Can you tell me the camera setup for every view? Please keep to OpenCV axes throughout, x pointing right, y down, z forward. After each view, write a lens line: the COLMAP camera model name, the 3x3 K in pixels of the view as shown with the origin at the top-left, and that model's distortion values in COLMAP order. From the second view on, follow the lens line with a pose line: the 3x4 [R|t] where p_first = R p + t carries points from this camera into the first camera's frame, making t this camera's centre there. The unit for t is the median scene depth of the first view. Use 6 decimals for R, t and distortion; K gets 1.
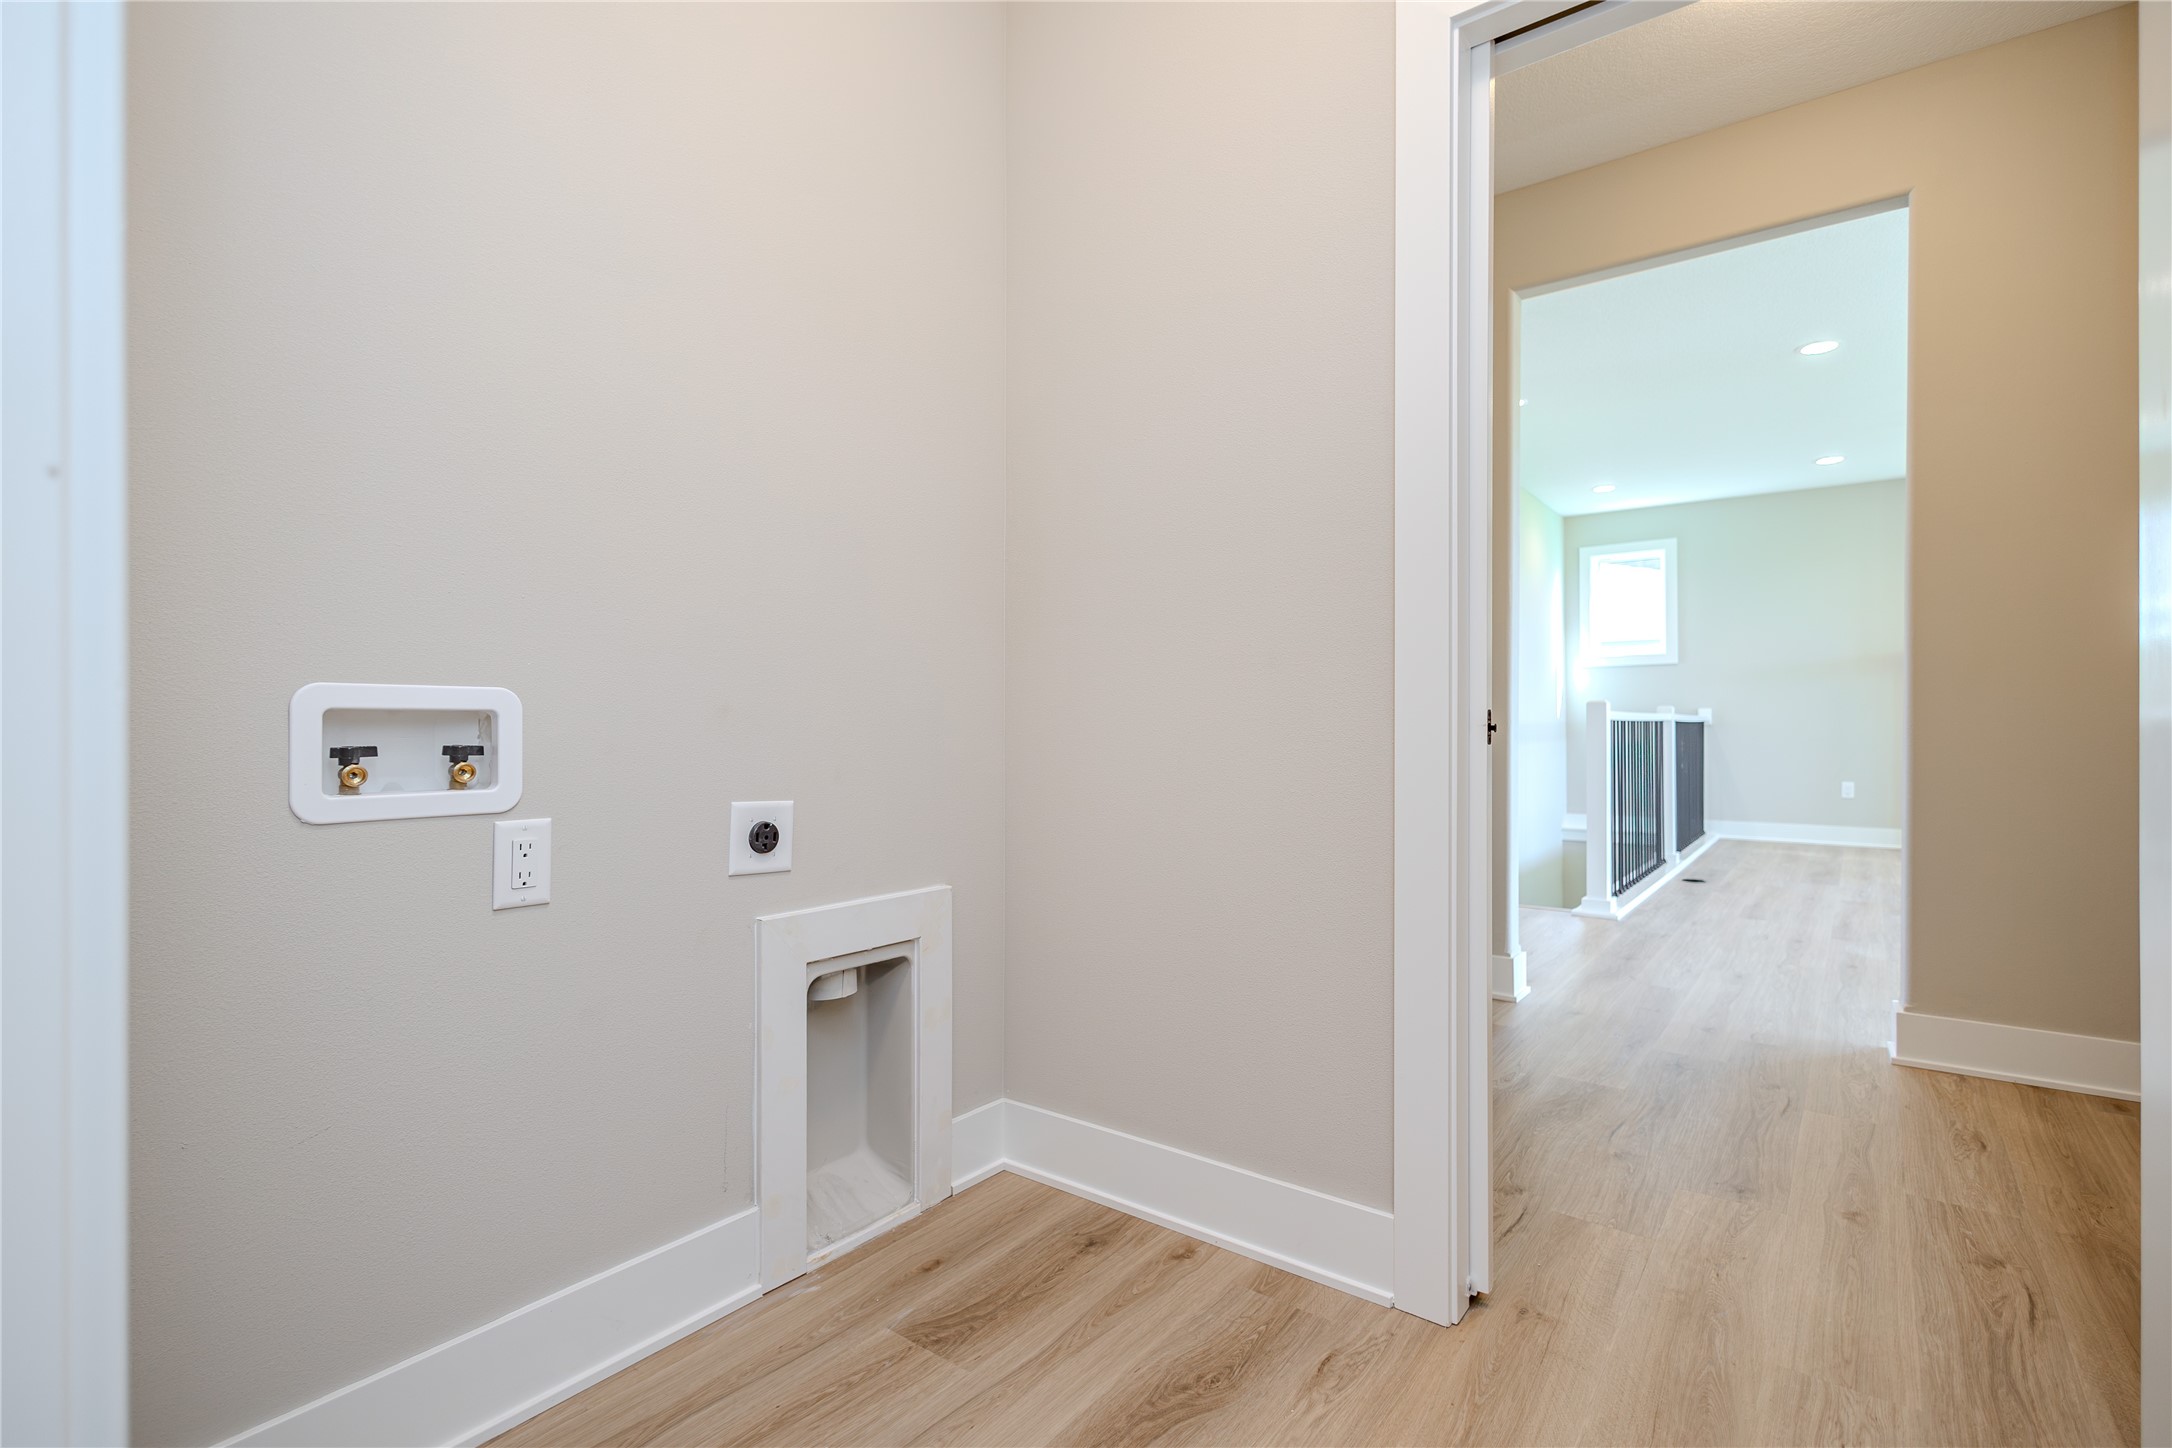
lens RADIAL K [[1003.9, 0, 1081.4], [0, 1003.9, 717.7], [0, 0, 1]] dist [0.000171, 0.000407]
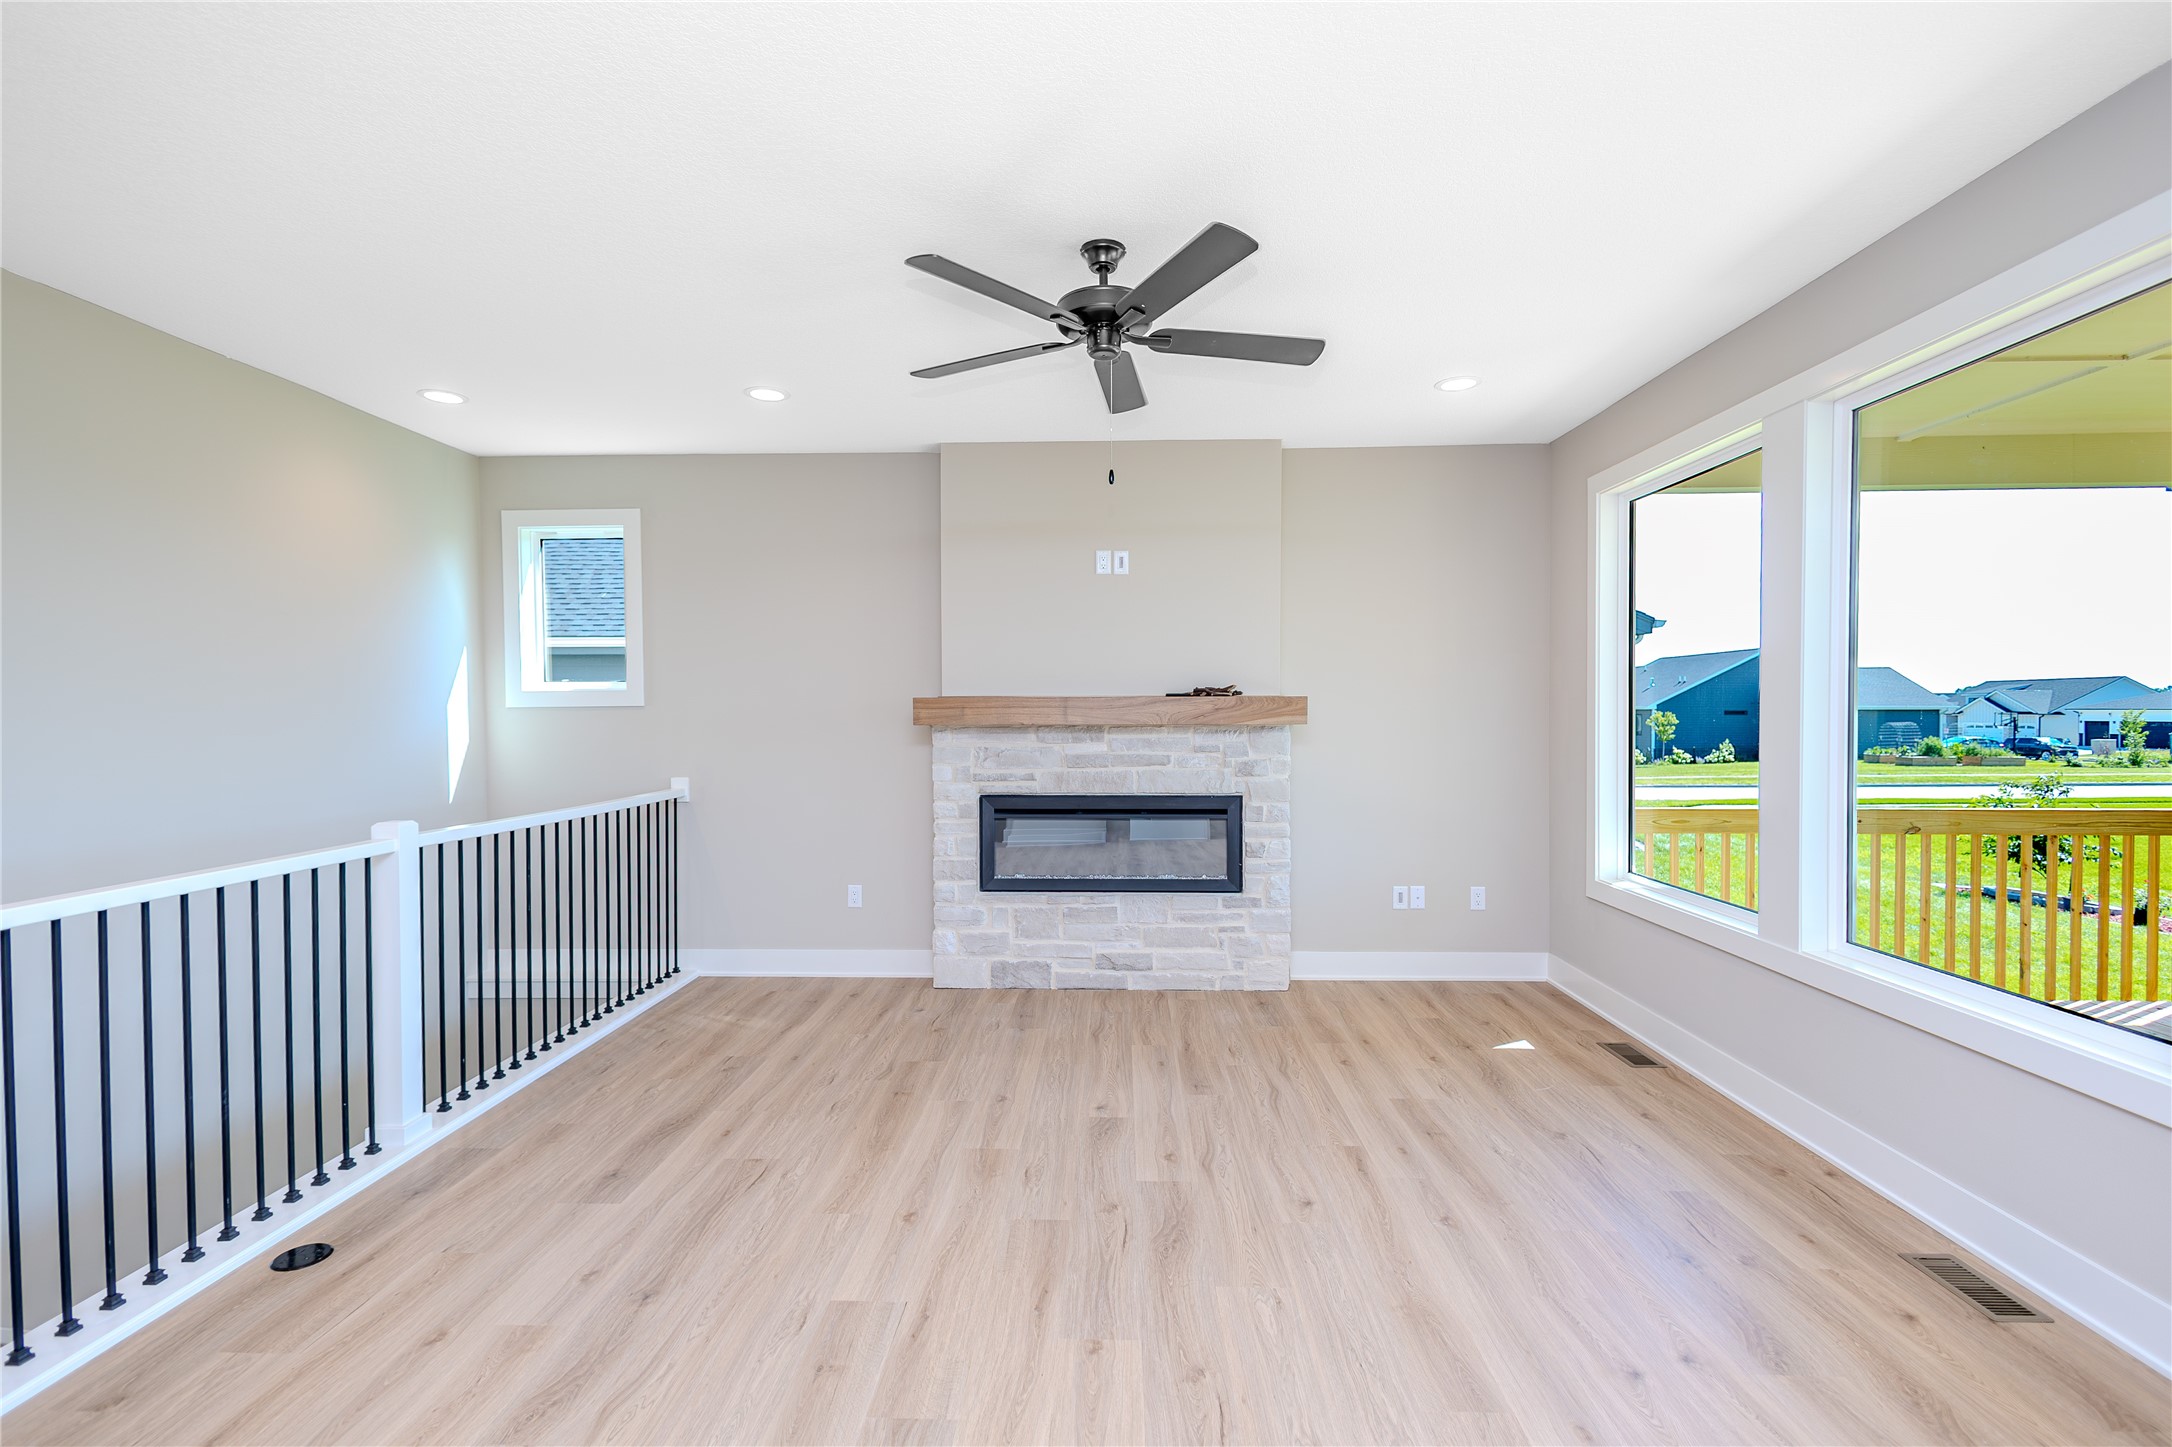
lens RADIAL K [[1003.9, 0, 1081.4], [0, 1003.9, 717.2], [0, 0, 1]] dist [0.000171, 0.000407]
pose [[0.816747, -0.012188, 0.576867, 0.467673], [0.001049, 0.999807, 0.019637, -0.061515], [-0.576995, -0.015434, 0.816602, 0.328653]]
